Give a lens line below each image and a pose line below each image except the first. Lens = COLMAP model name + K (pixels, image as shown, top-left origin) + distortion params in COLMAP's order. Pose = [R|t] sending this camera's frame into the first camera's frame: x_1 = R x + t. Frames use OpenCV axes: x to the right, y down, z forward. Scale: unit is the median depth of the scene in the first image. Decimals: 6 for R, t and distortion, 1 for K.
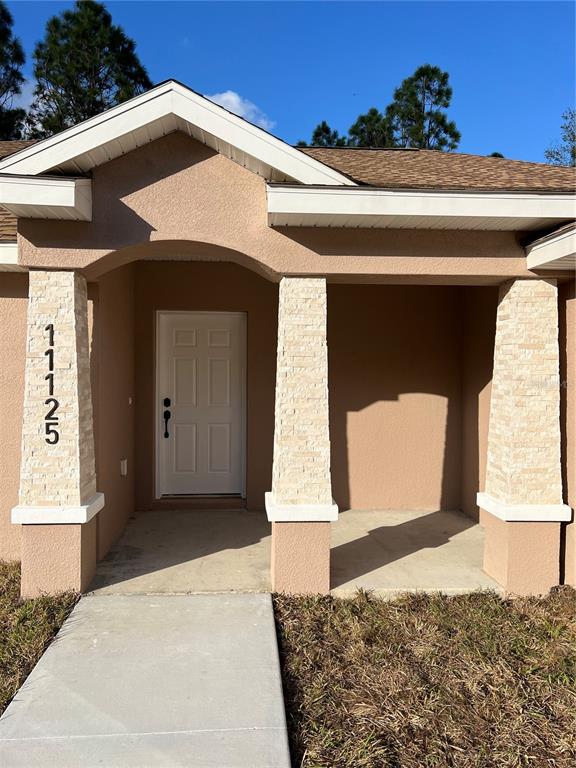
lens RADIAL K [[578.6, 0, 287.4], [0, 578.6, 385.2], [0, 0, 1]] dist [0.054832, -0.061081]
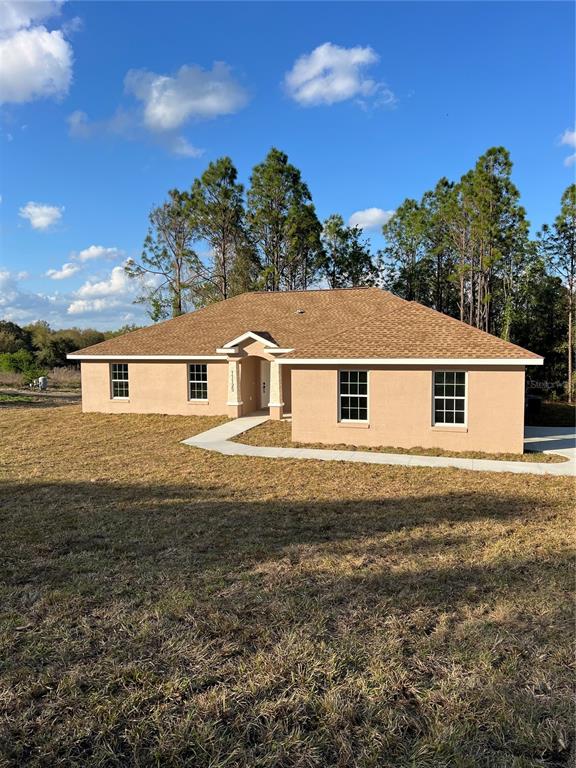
lens RADIAL K [[578.6, 0, 283.9], [0, 578.6, 388.0], [0, 0, 1]] dist [0.054832, -0.061081]
pose [[0.928493, 0.019454, -0.370840, 2.074816], [0.002457, 0.998283, 0.058521, -0.251674], [0.371341, -0.055247, 0.926851, -3.898428]]
